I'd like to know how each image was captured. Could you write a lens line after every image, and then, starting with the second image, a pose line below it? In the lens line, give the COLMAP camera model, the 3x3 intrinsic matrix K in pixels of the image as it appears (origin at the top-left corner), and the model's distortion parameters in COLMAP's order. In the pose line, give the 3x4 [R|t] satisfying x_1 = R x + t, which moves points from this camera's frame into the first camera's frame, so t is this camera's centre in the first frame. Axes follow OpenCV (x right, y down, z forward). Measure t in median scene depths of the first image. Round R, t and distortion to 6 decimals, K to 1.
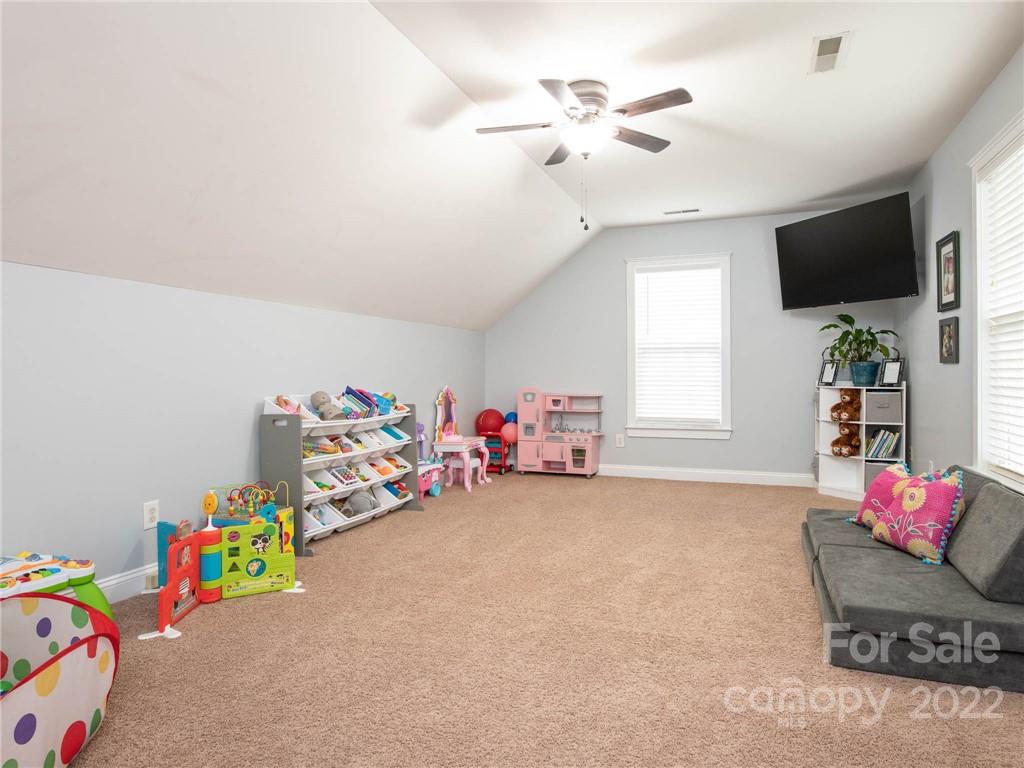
lens RADIAL K [[627.2, 0, 511.3], [0, 627.2, 368.1], [0, 0, 1]] dist [-0.000607, -0.001258]
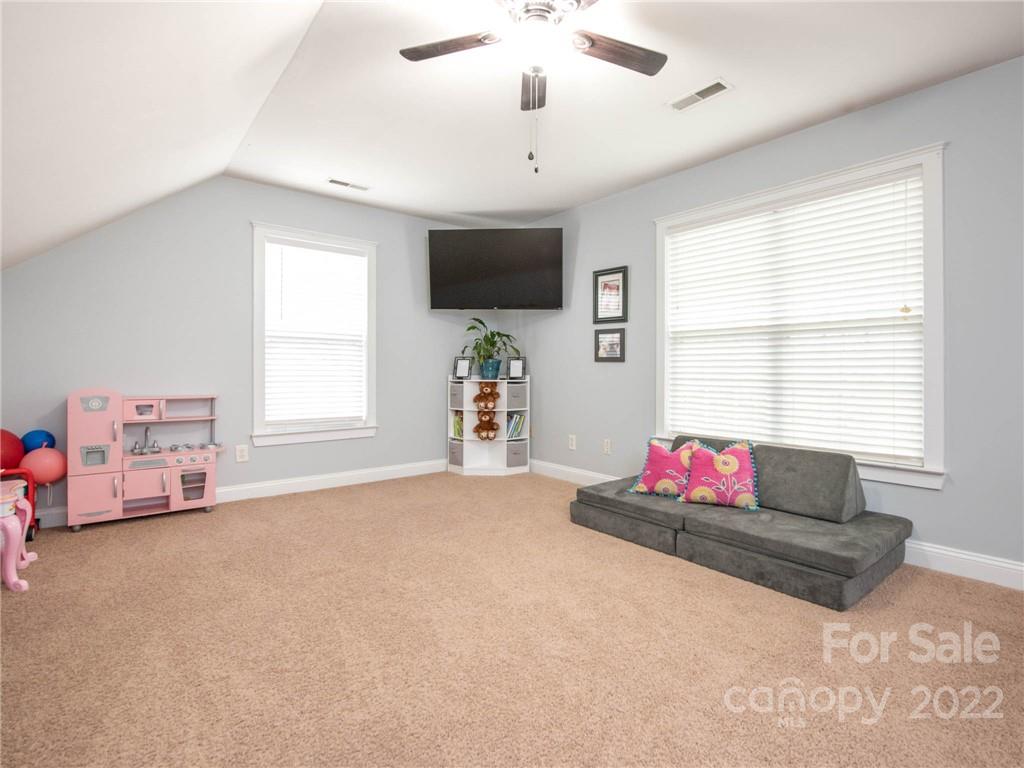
lens RADIAL K [[511.7, 0, 559.3], [0, 511.7, 368.3], [0, 0, 1]] dist [-0.011753, -0.001122]
pose [[0.455879, 0.007501, 0.890010, -0.222499], [-0.013599, 0.999906, -0.001462, 0.006278], [-0.889938, -0.011437, 0.455938, 0.386417]]
